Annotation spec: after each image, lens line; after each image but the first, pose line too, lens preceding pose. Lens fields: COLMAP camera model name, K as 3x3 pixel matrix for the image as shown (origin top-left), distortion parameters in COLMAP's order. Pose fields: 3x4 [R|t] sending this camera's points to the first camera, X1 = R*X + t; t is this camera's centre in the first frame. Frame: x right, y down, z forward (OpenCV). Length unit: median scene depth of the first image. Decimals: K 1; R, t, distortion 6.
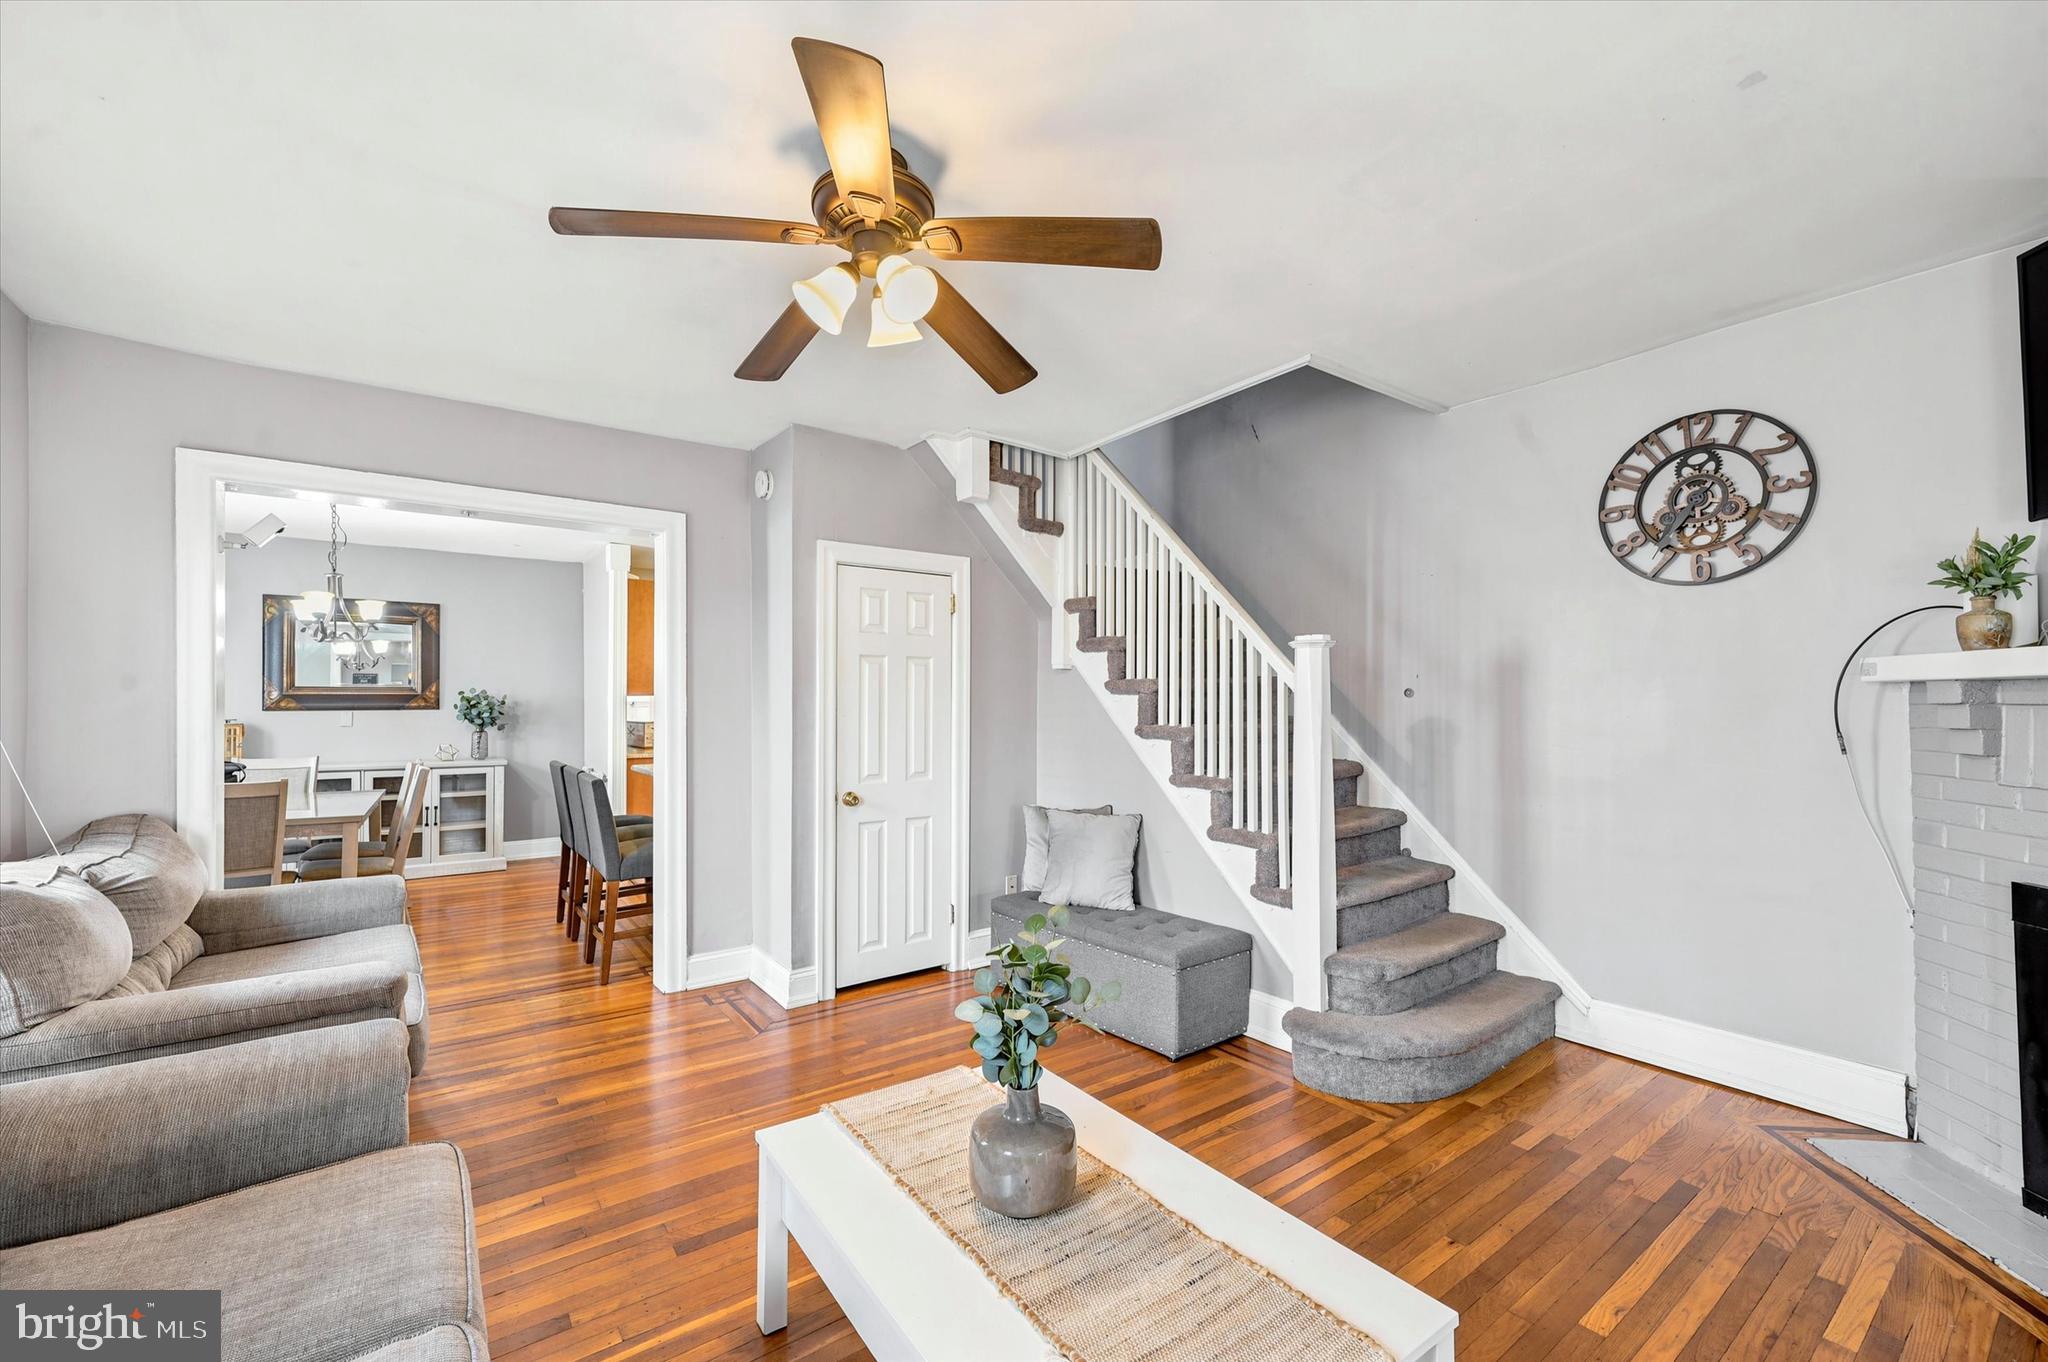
lens RADIAL K [[825.3, 0, 1028.7], [0, 825.3, 697.8], [0, 0, 1]] dist [-0.000921, -0.000048]
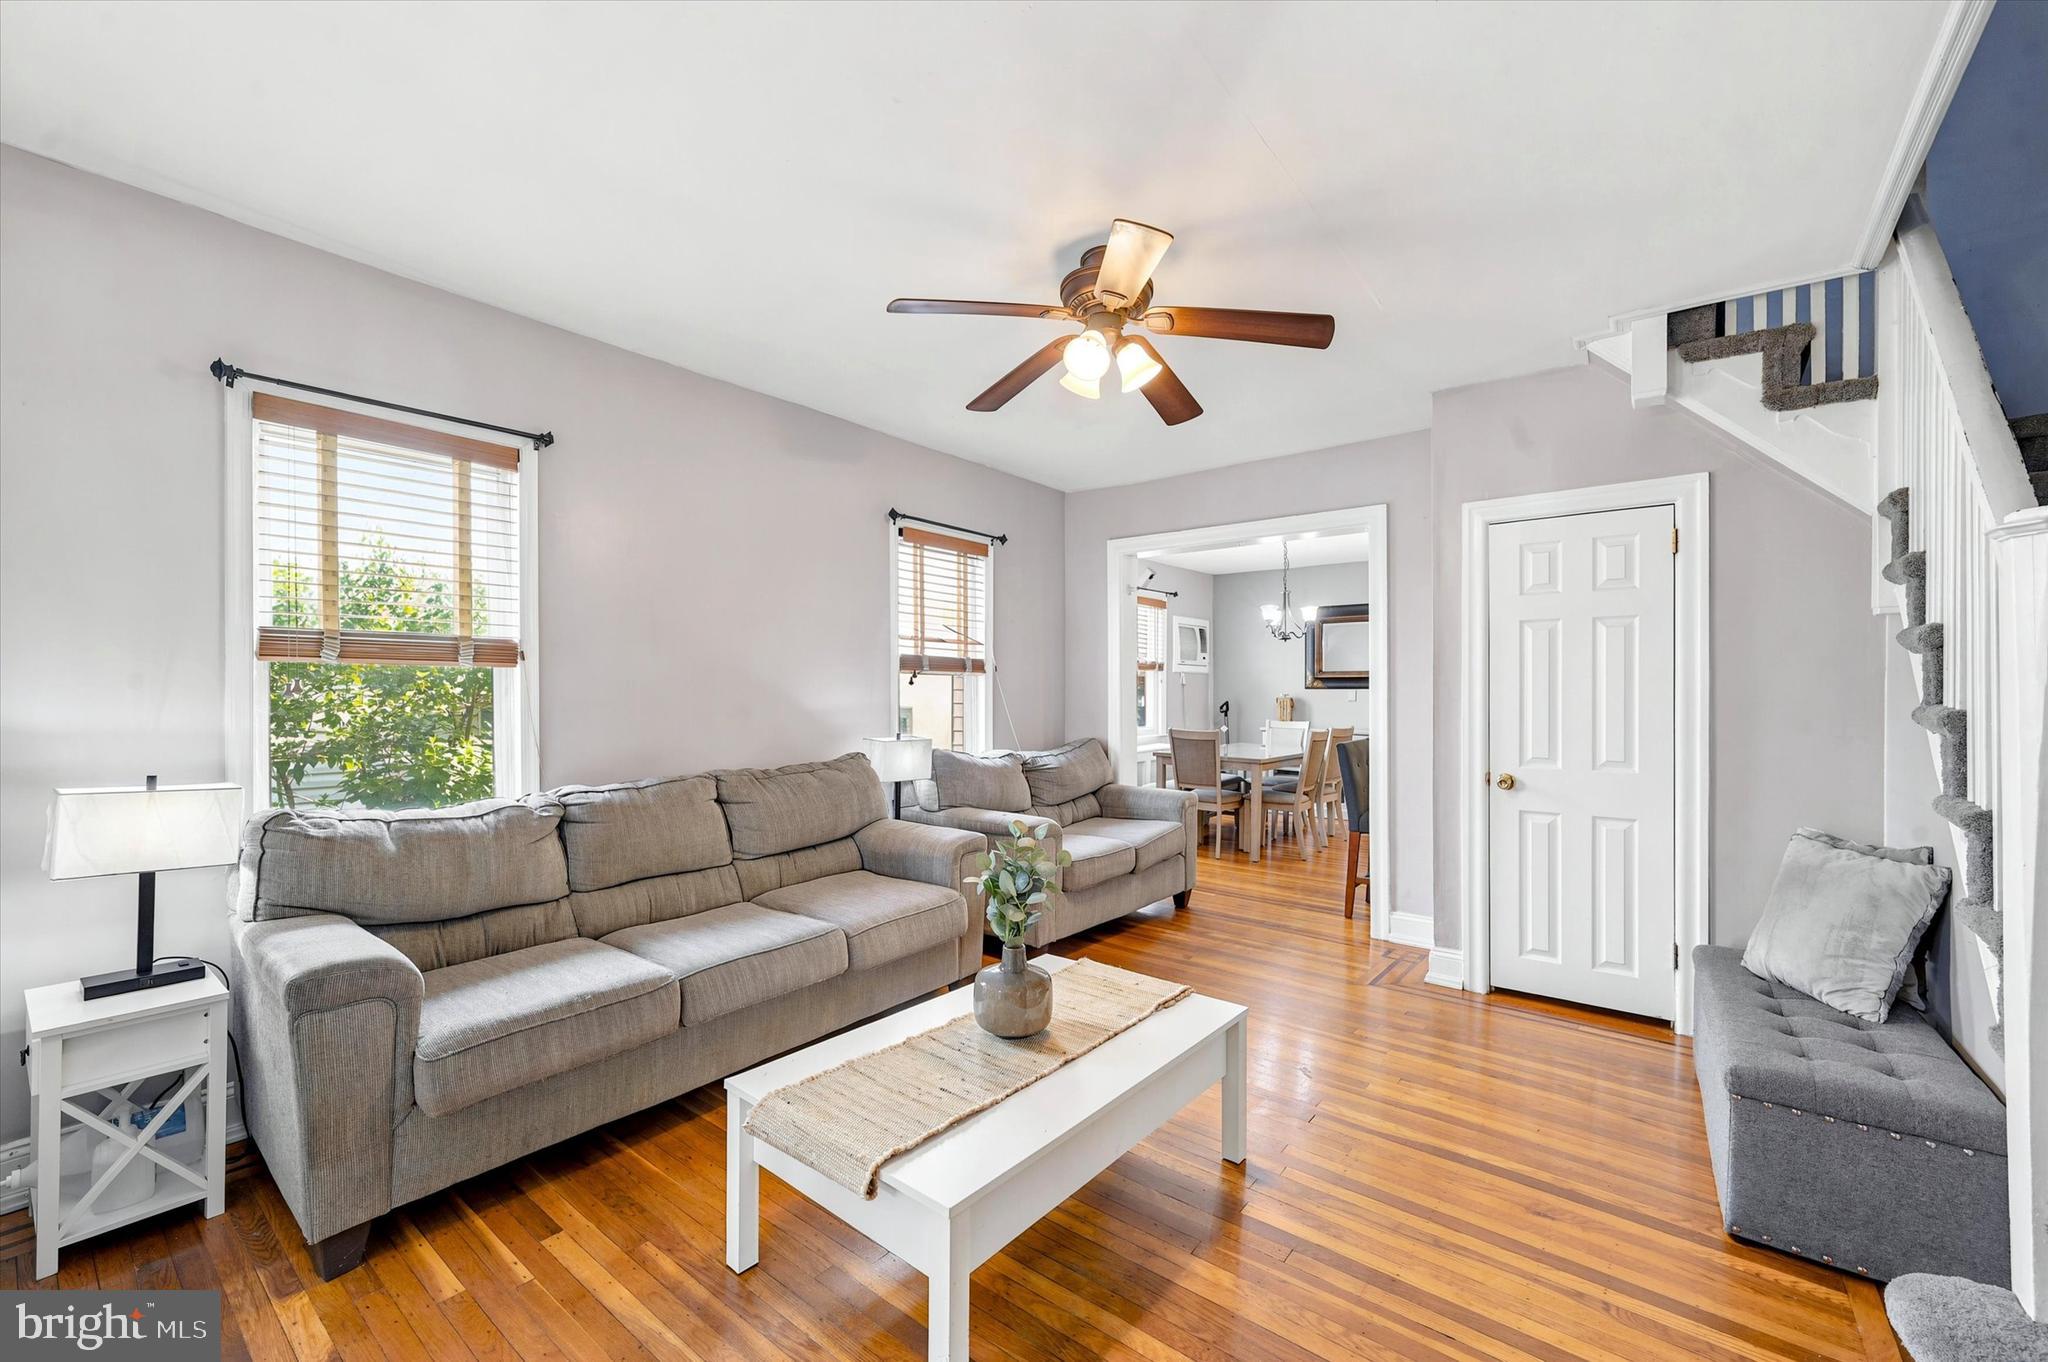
lens RADIAL K [[825.3, 0, 1028.7], [0, 825.3, 697.8], [0, 0, 1]] dist [-0.000921, -0.000048]
pose [[0.256843, 0.009685, -0.966405, 0.486426], [0.008177, 0.999892, 0.012194, 0.014205], [0.966419, -0.011034, 0.256736, 0.248181]]
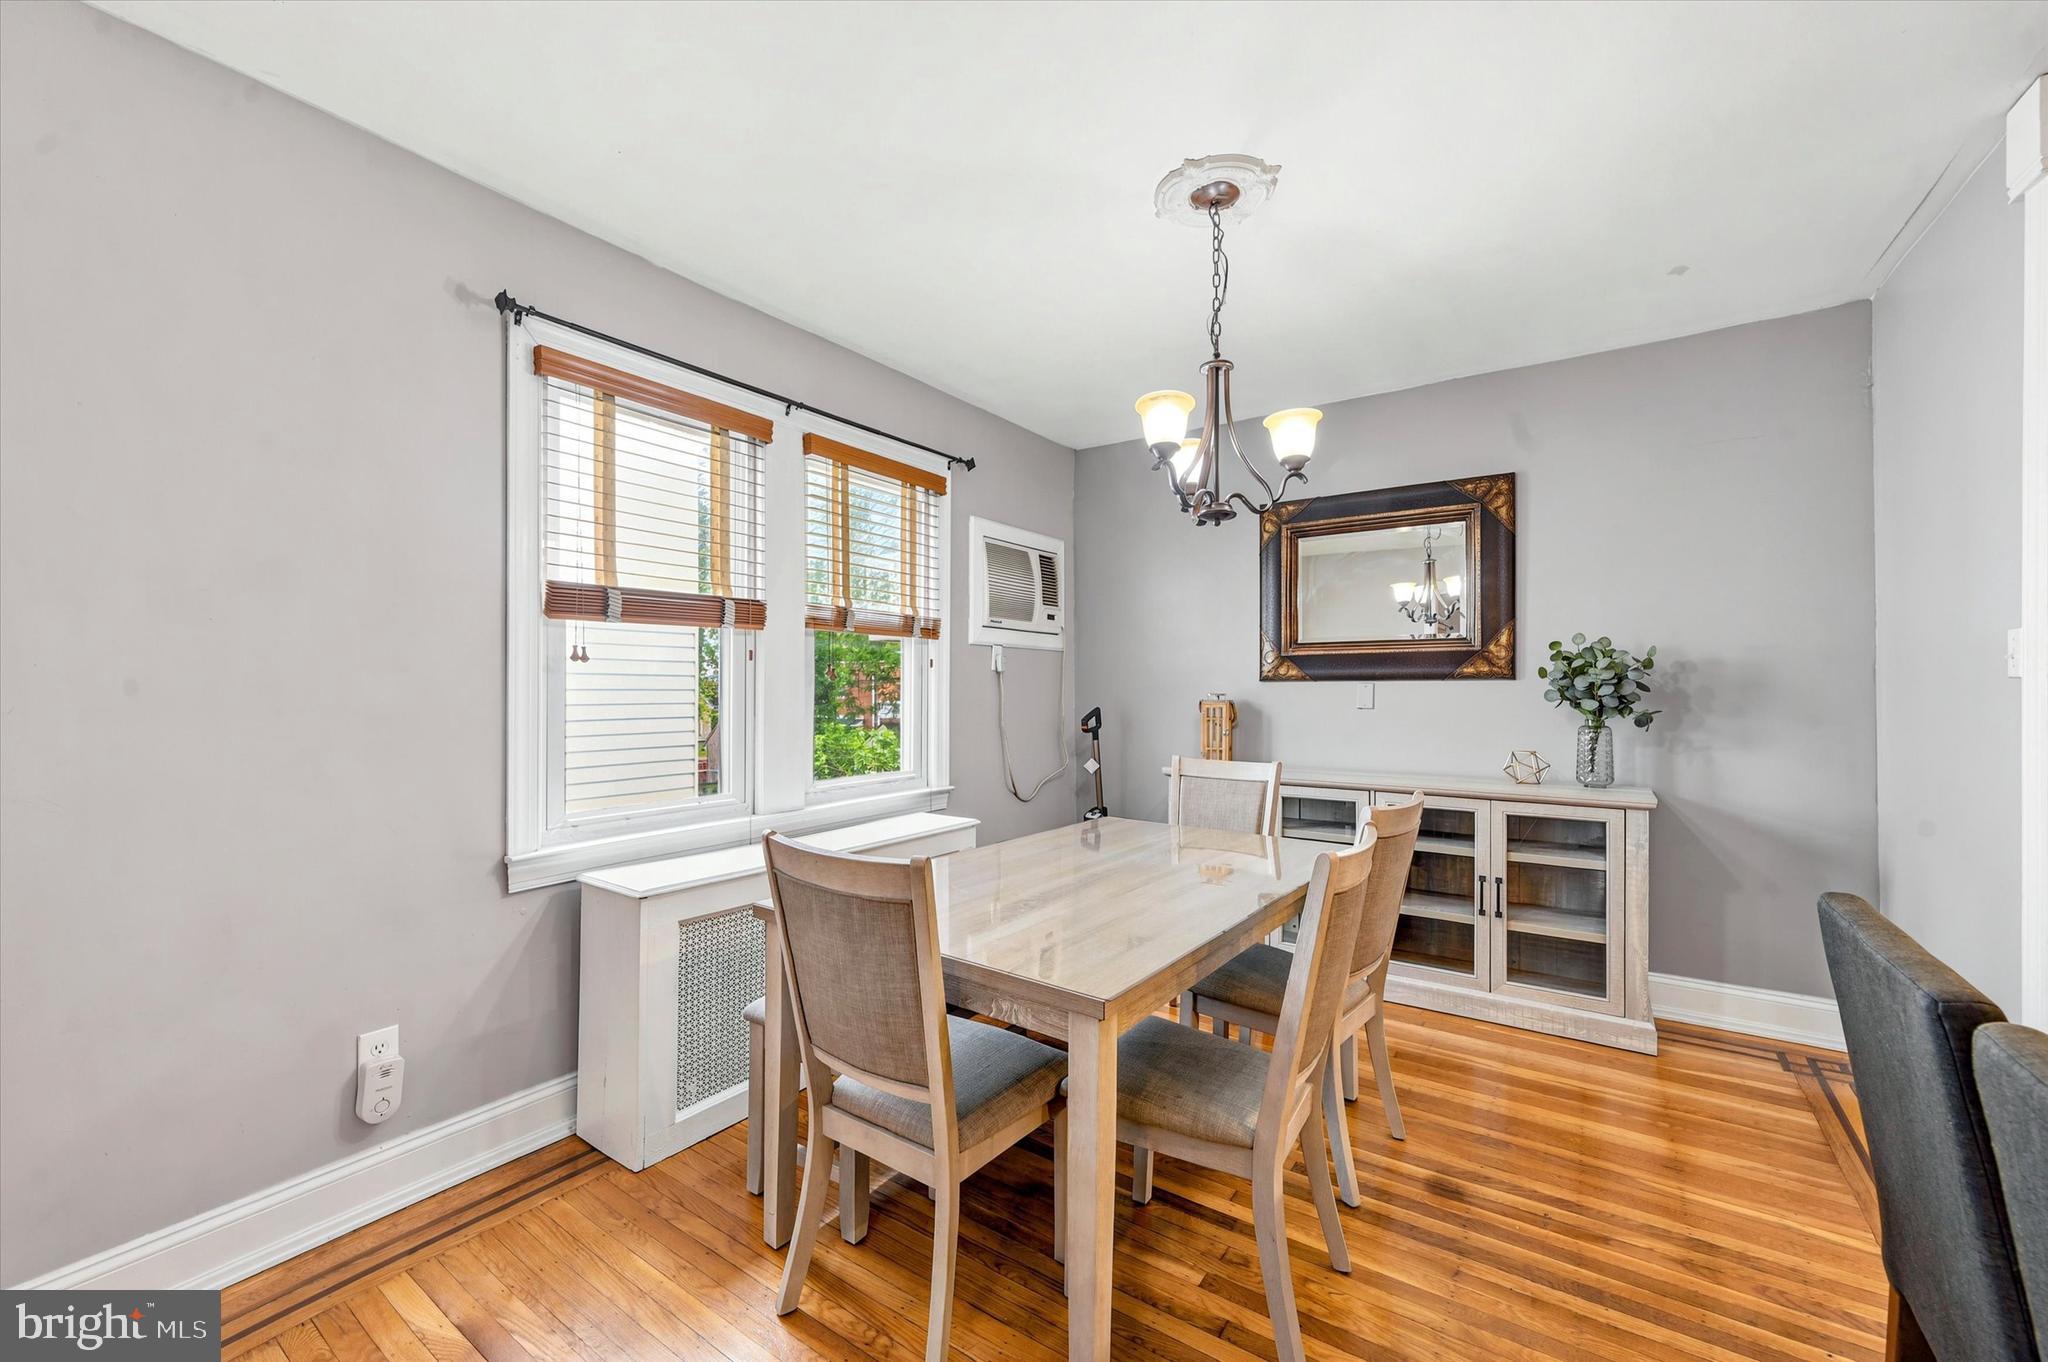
lens RADIAL K [[825.9, 0, 1018.3], [0, 825.9, 683.7], [0, 0, 1]] dist [0.000881, 0.000189]
pose [[0.316821, -0.003482, -0.948479, -0.535233], [0.007788, 0.999969, -0.001069, 0.024280], [0.948453, -0.007048, 0.316838, 0.892627]]
